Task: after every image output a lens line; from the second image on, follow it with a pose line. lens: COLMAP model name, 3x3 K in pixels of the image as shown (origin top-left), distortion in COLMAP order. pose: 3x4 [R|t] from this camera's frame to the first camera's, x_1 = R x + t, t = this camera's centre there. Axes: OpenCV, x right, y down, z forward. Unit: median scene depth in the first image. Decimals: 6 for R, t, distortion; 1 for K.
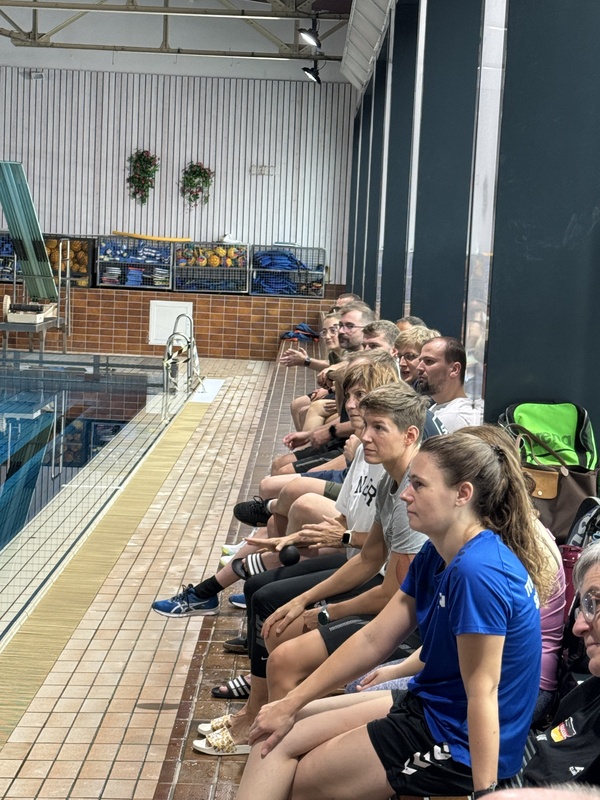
lens RADIAL K [[1772.7, 0, 300.6], [0, 1772.7, 399.2], [0, 0, 1]] dist [0.012050, 0.000000]
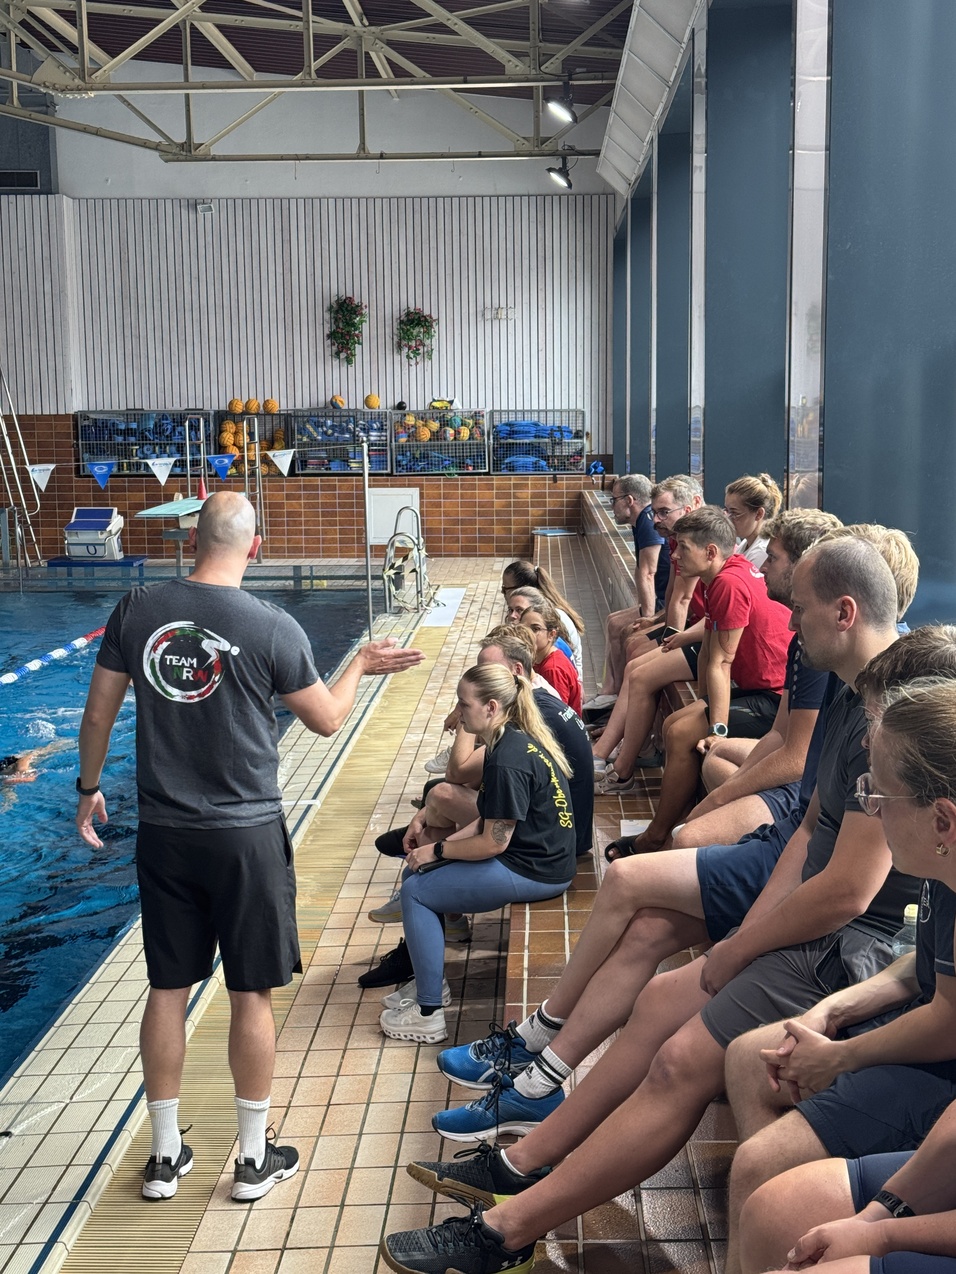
lens RADIAL K [[1913.3, 0, 479.0], [0, 1913.3, 641.3], [0, 0, 1]] dist [0.059662, 0.000000]
pose [[0.997980, -0.052512, -0.035749, -0.007708], [0.053624, 0.998083, 0.030894, -0.011619], [0.034058, -0.032748, 0.998883, 0.152434]]
